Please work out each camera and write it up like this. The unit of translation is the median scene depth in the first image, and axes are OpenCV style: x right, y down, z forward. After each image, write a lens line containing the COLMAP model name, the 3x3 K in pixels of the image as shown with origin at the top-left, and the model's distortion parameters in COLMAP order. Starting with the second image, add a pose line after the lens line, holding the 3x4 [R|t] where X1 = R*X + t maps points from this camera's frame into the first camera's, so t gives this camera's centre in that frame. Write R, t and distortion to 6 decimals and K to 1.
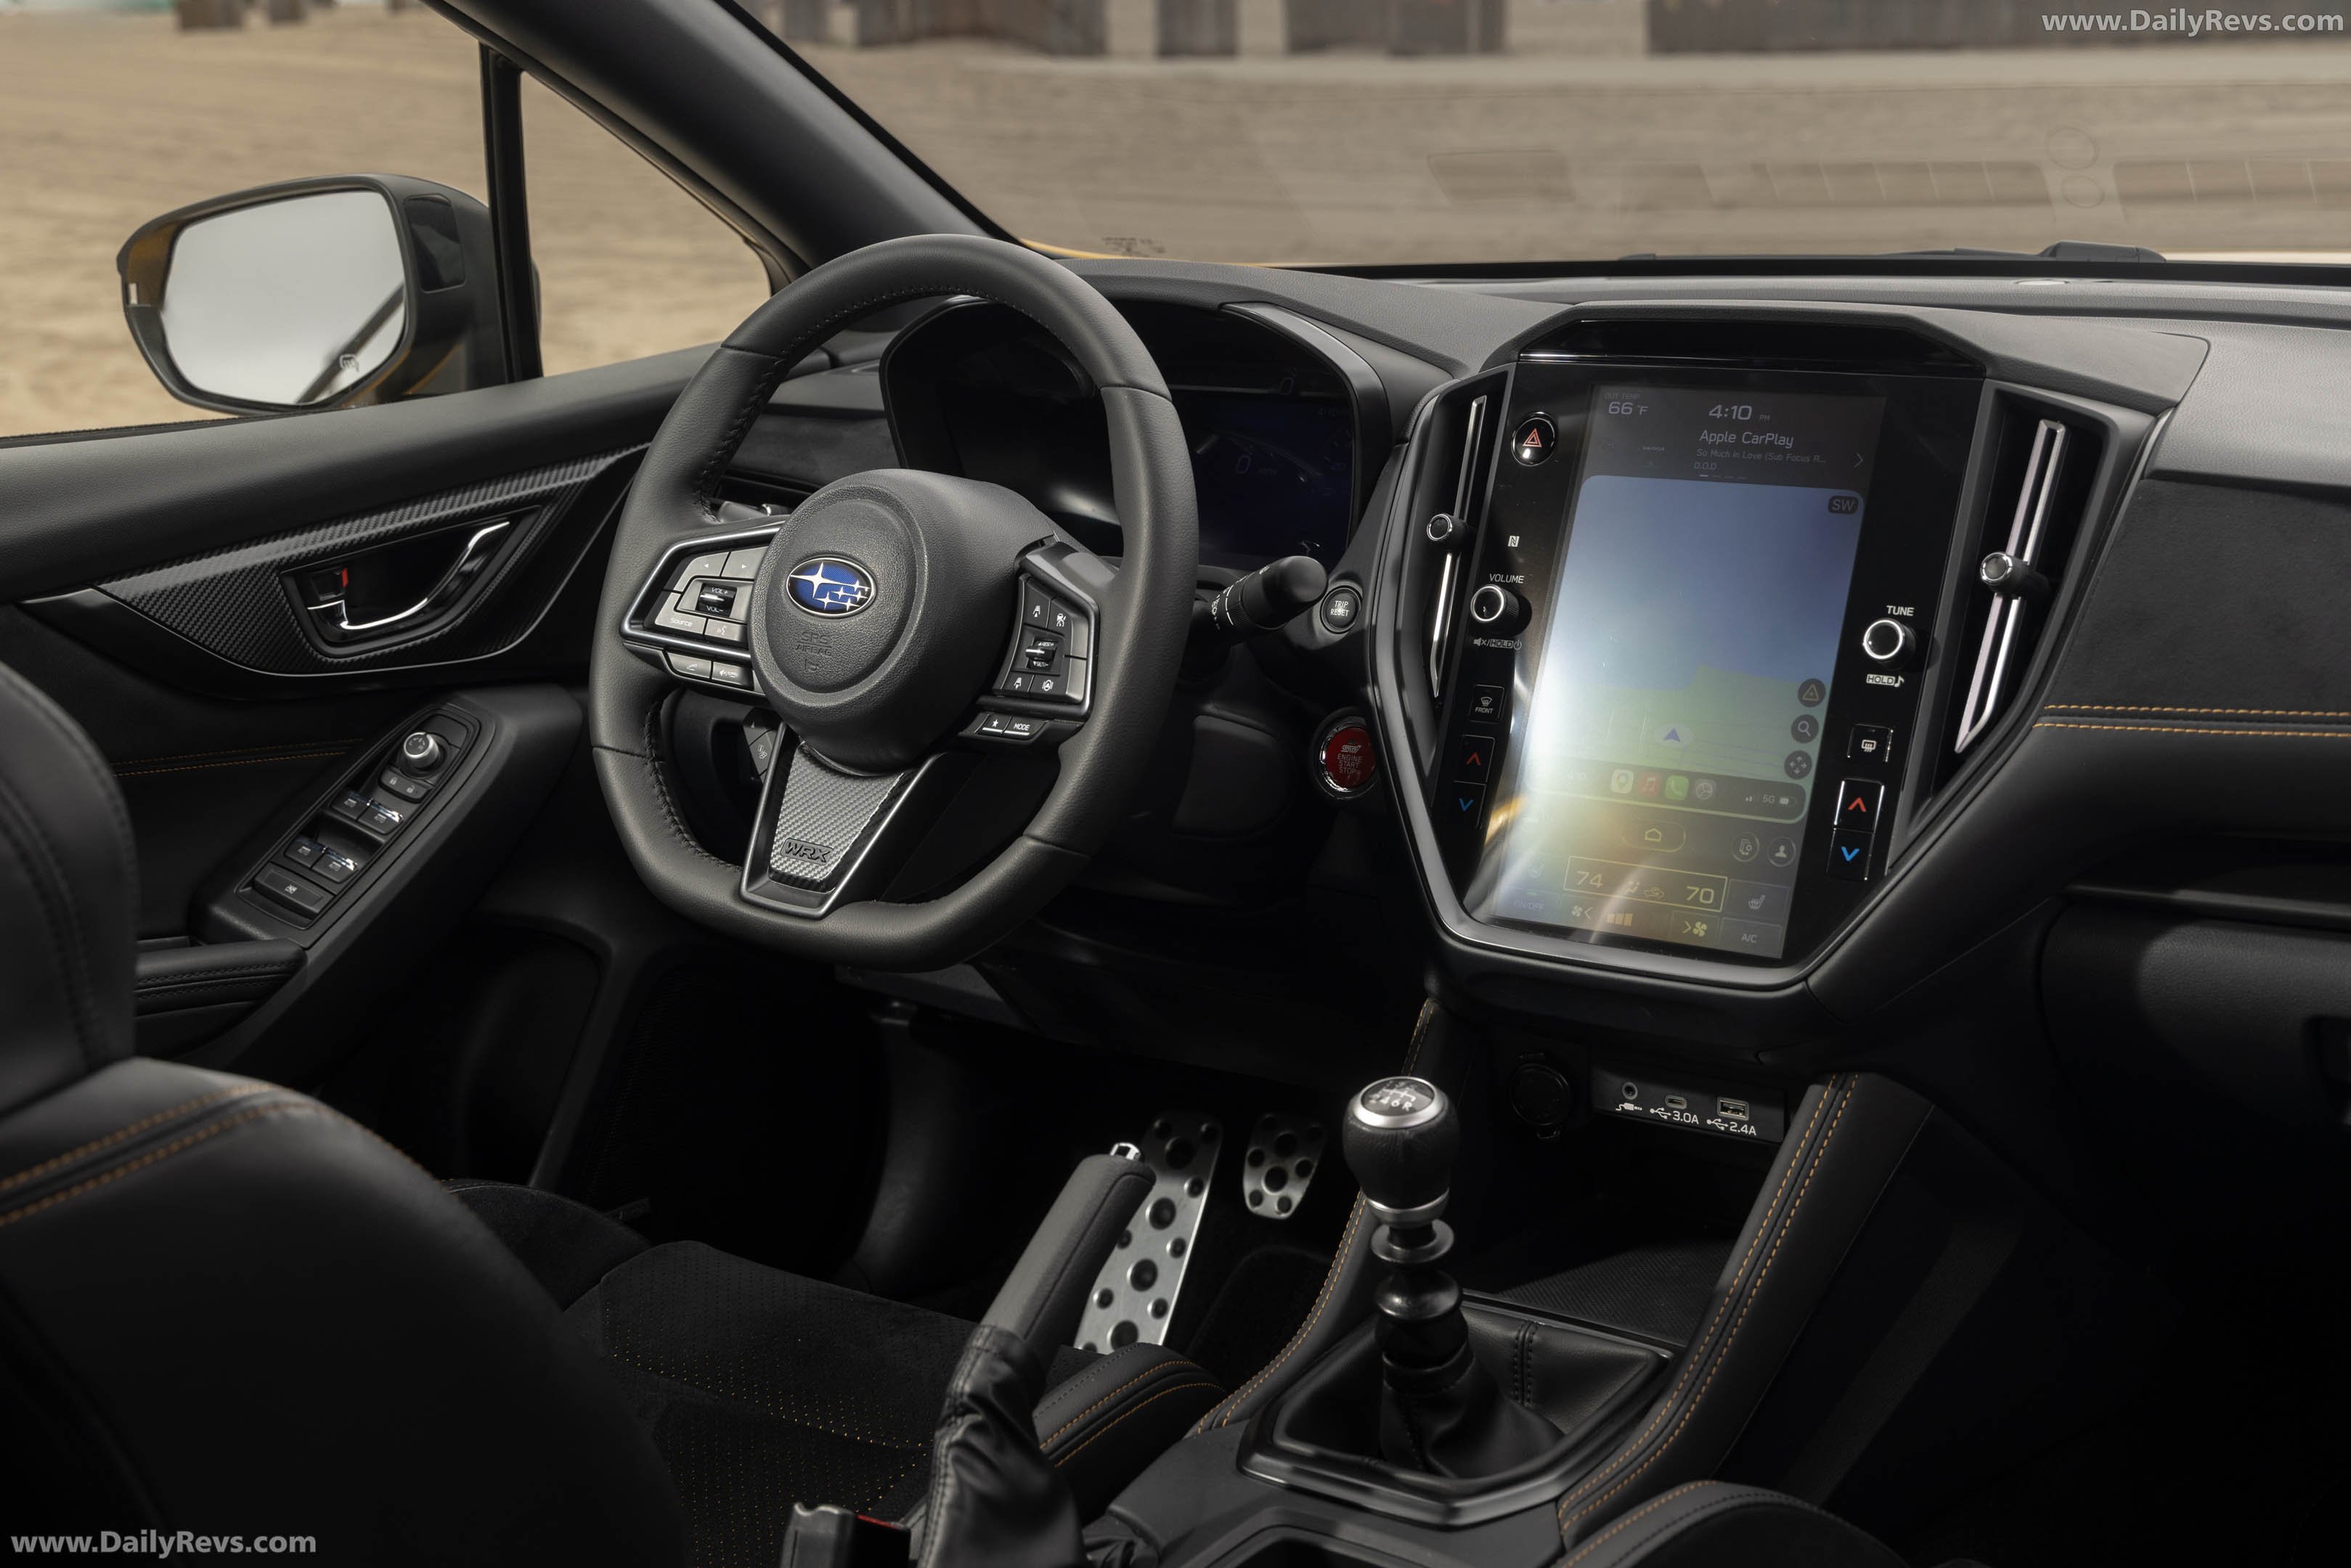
lens RADIAL K [[3266.2, 0, 1164.7], [0, 3266.2, 743.1], [0, 0, 1]] dist [0.000556, 0.032021]
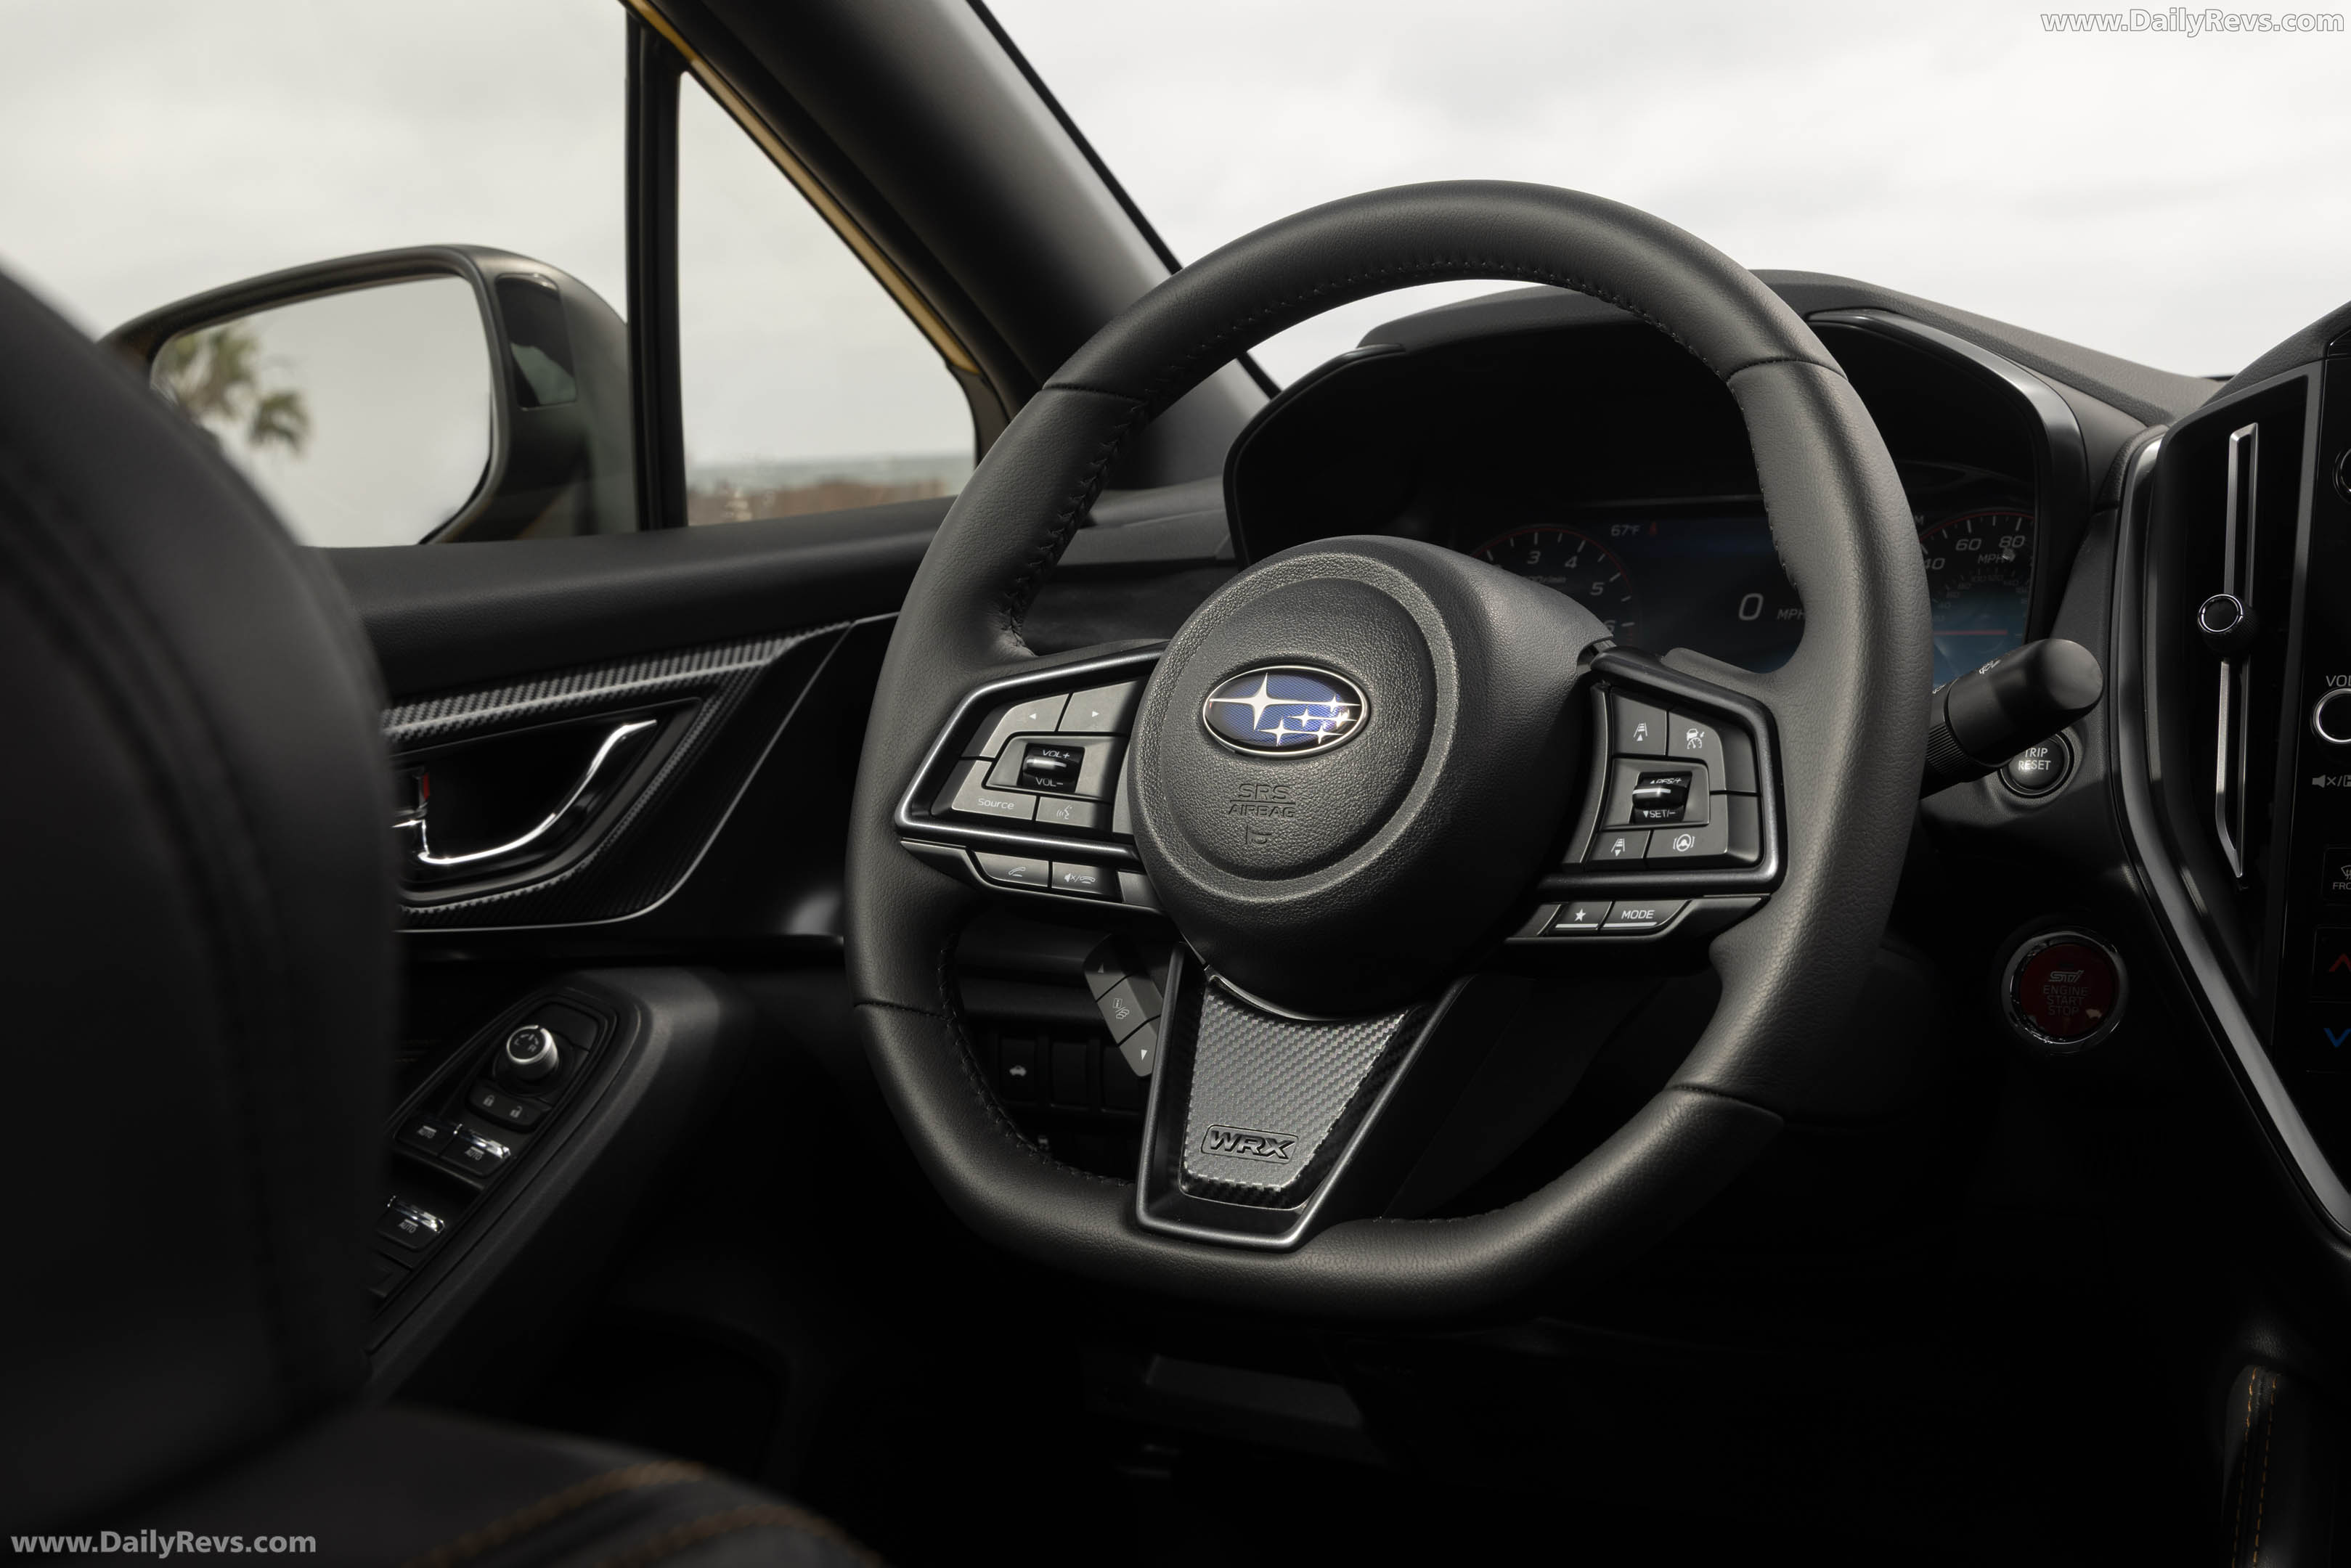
lens RADIAL K [[3266.2, 0, 1164.7], [0, 3266.2, 743.1], [0, 0, 1]] dist [0.000556, 0.032021]
pose [[0.998555, -0.014311, 0.051803, -0.155444], [0.022123, 0.987896, -0.153533, 0.052288], [-0.048978, 0.154457, 0.986785, 0.386798]]
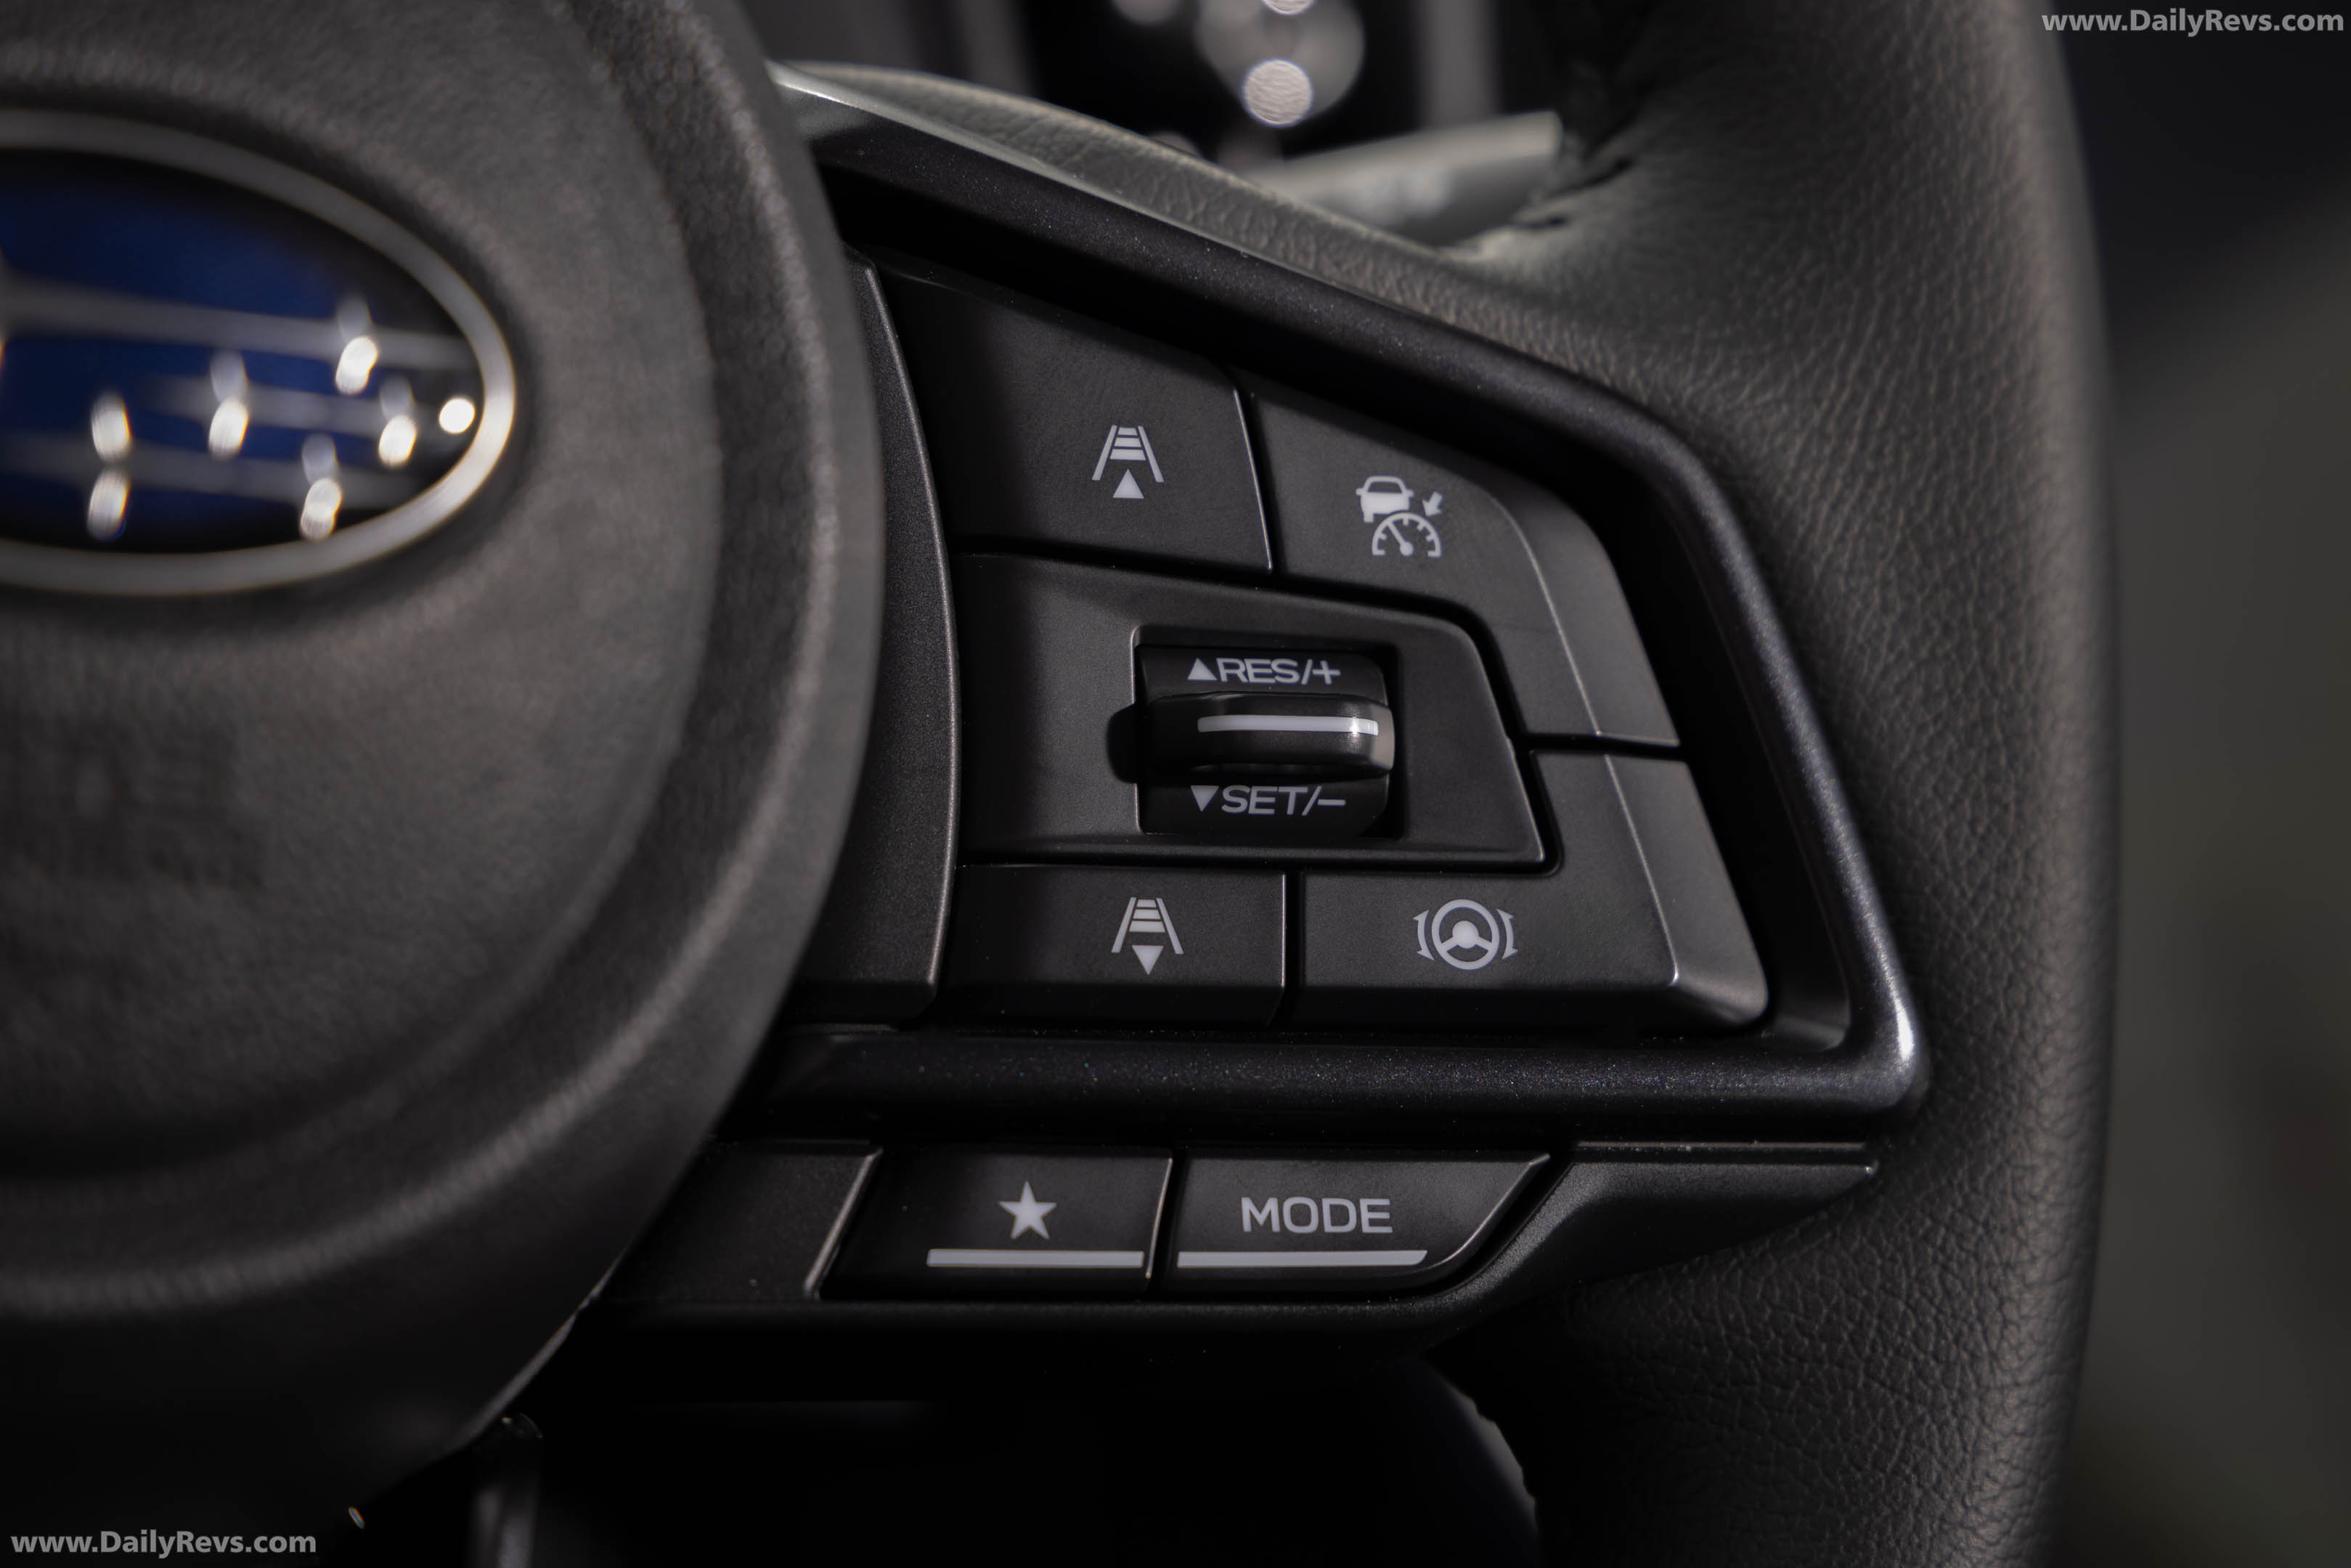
lens RADIAL K [[6816.8, 0, 1175.5], [0, 6816.8, 784.0], [0, 0, 1]] dist [0.042071, 0.060261]
pose [[0.334725, -0.106531, 0.936275, -0.334977], [0.020998, 0.994186, 0.105613, -0.057745], [-0.942082, -0.015691, 0.335015, 0.861407]]
